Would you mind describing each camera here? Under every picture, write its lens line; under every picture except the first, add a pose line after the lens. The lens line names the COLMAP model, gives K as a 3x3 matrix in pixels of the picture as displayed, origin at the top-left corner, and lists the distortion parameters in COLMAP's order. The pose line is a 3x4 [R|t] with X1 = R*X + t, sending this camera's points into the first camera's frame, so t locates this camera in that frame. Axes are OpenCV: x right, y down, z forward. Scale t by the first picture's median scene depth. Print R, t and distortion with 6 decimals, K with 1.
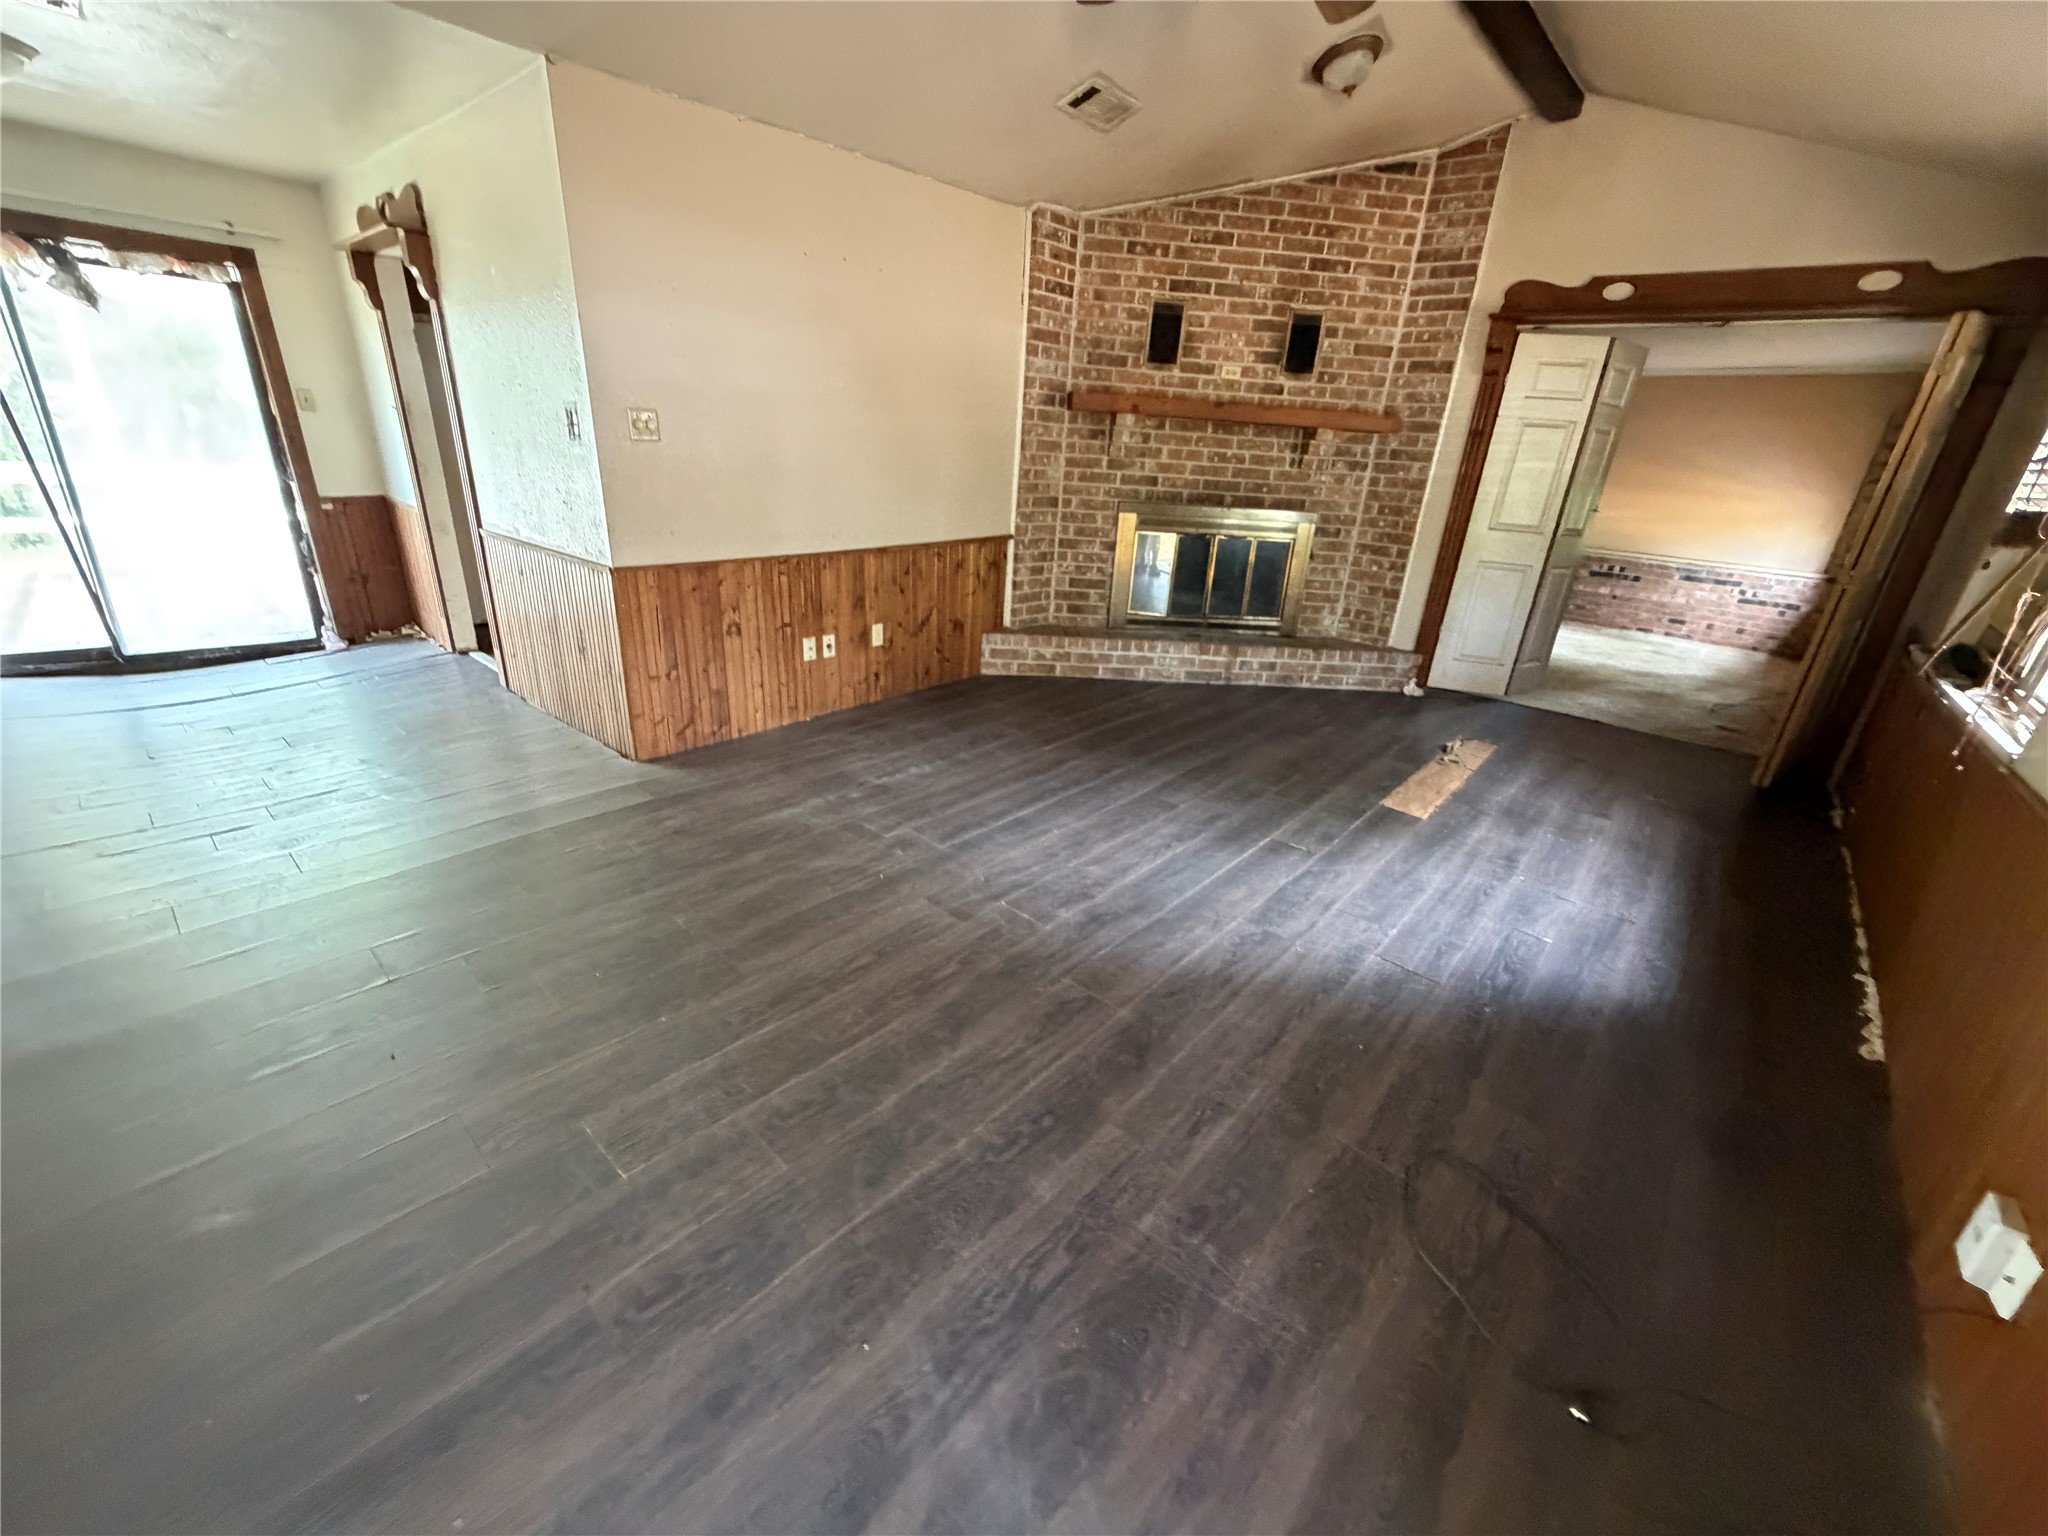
lens RADIAL K [[821.1, 0, 1023.4], [0, 821.1, 775.3], [0, 0, 1]] dist [-0.001115, 0.000855]
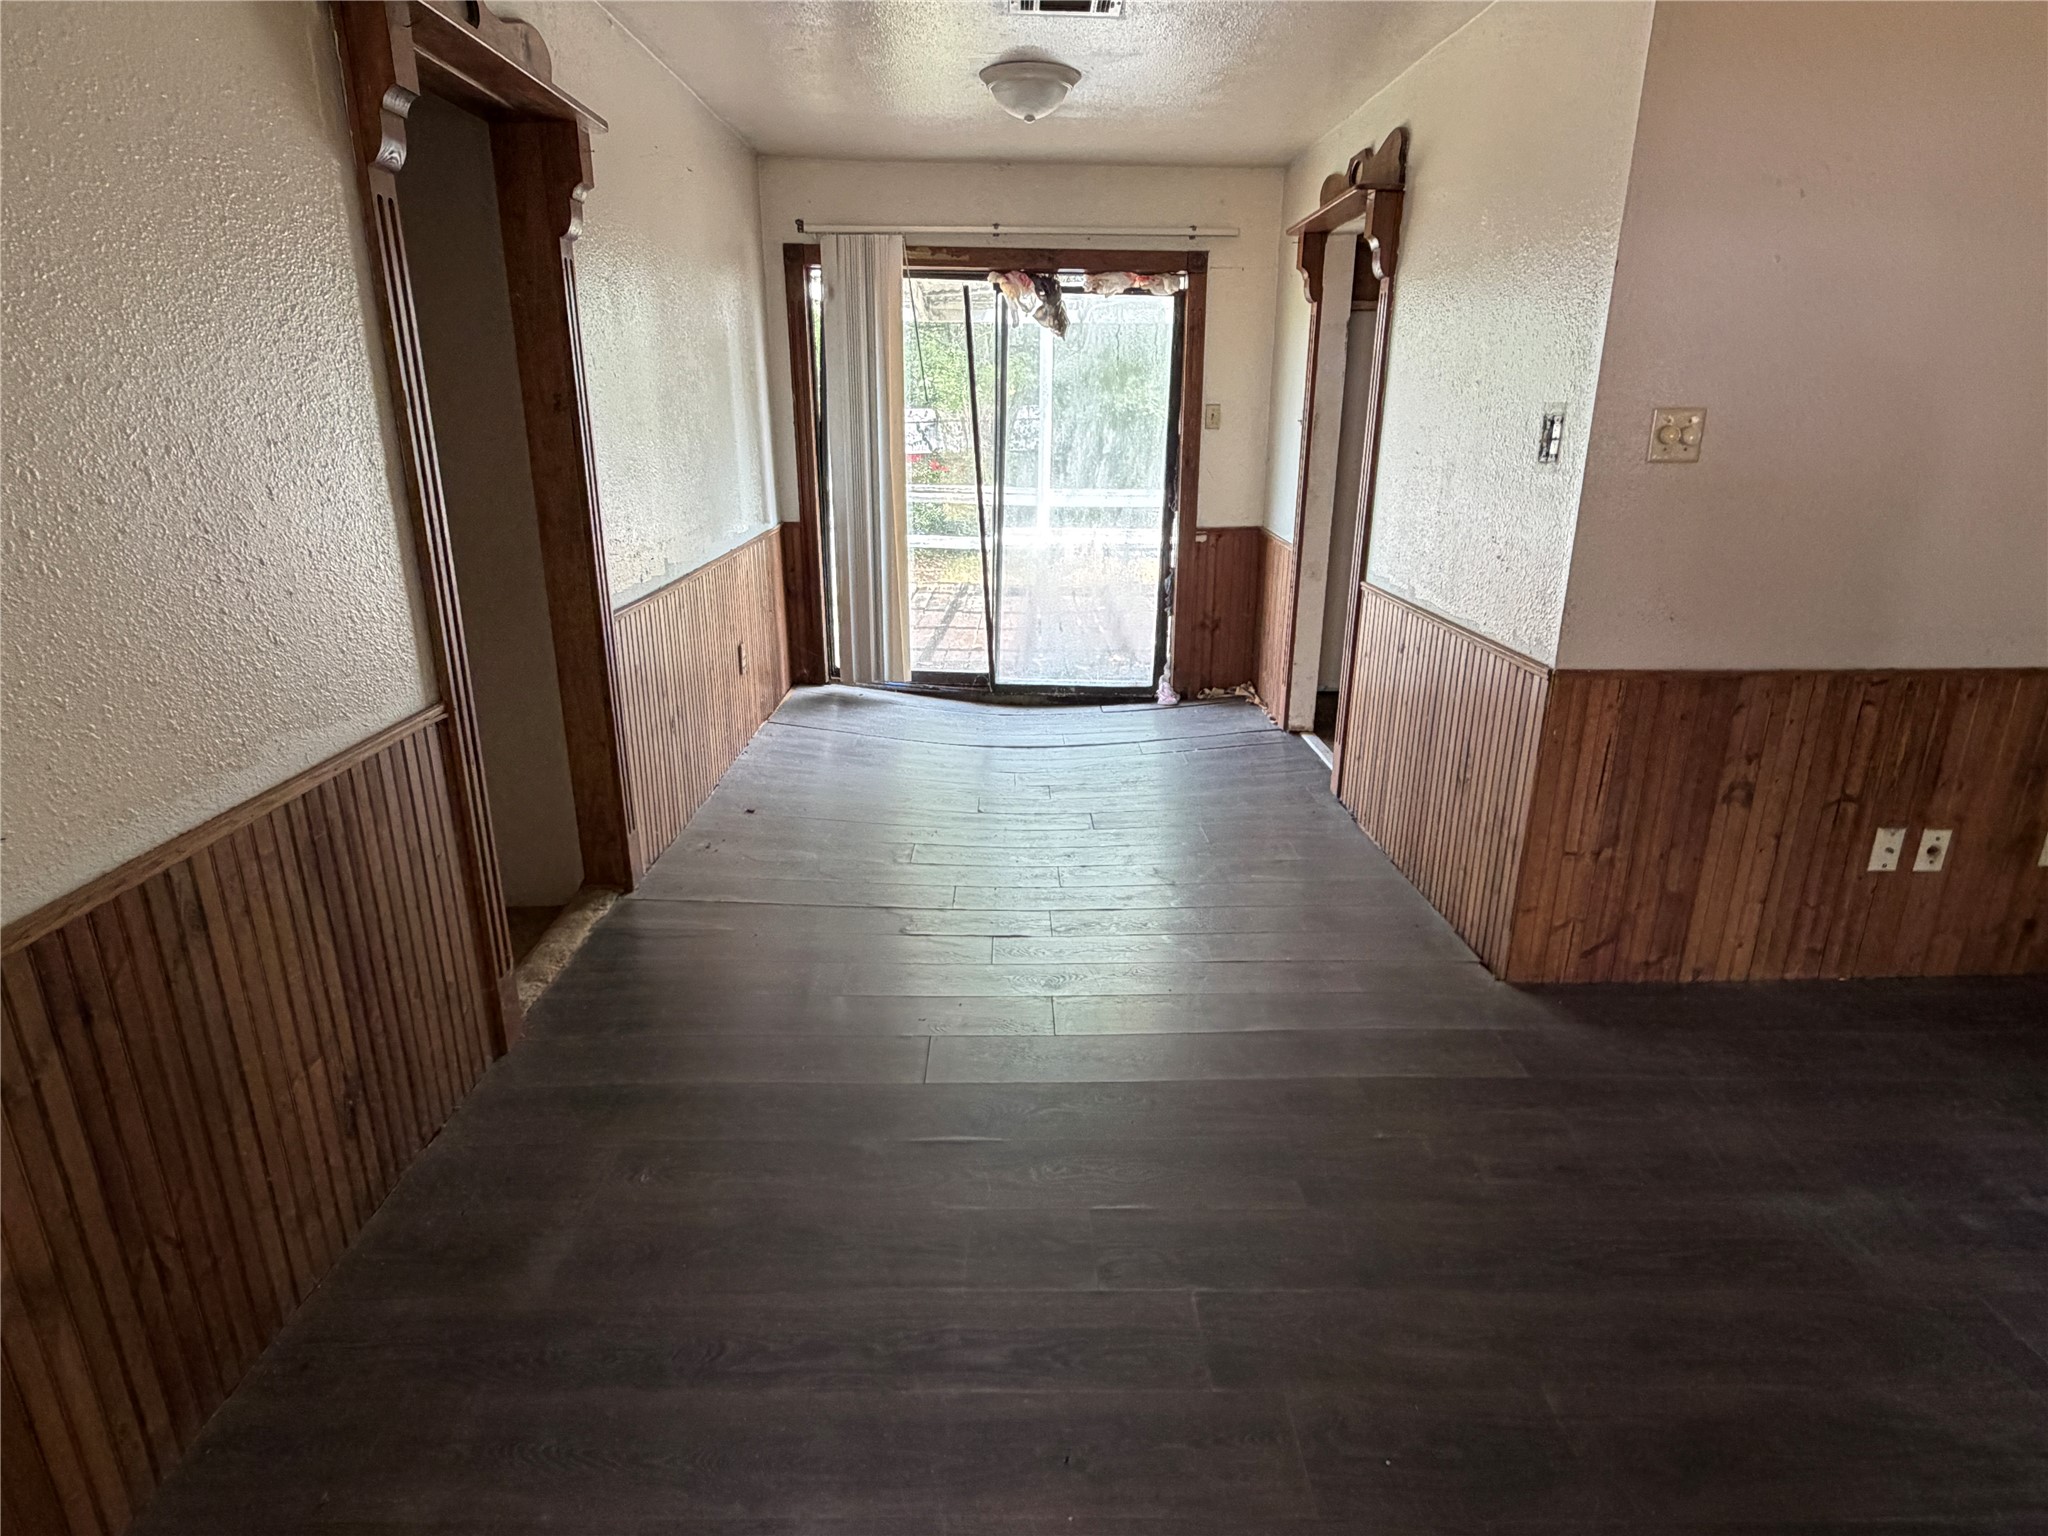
lens RADIAL K [[1123.6, 0, 1021.4], [0, 1123.6, 768.7], [0, 0, 1]] dist [-0.000296, 0.000873]
pose [[0.673947, 0.176062, -0.717494, -0.143106], [-0.247647, 0.968837, 0.005121, -0.080217], [0.696036, 0.174234, 0.696546, 0.153010]]
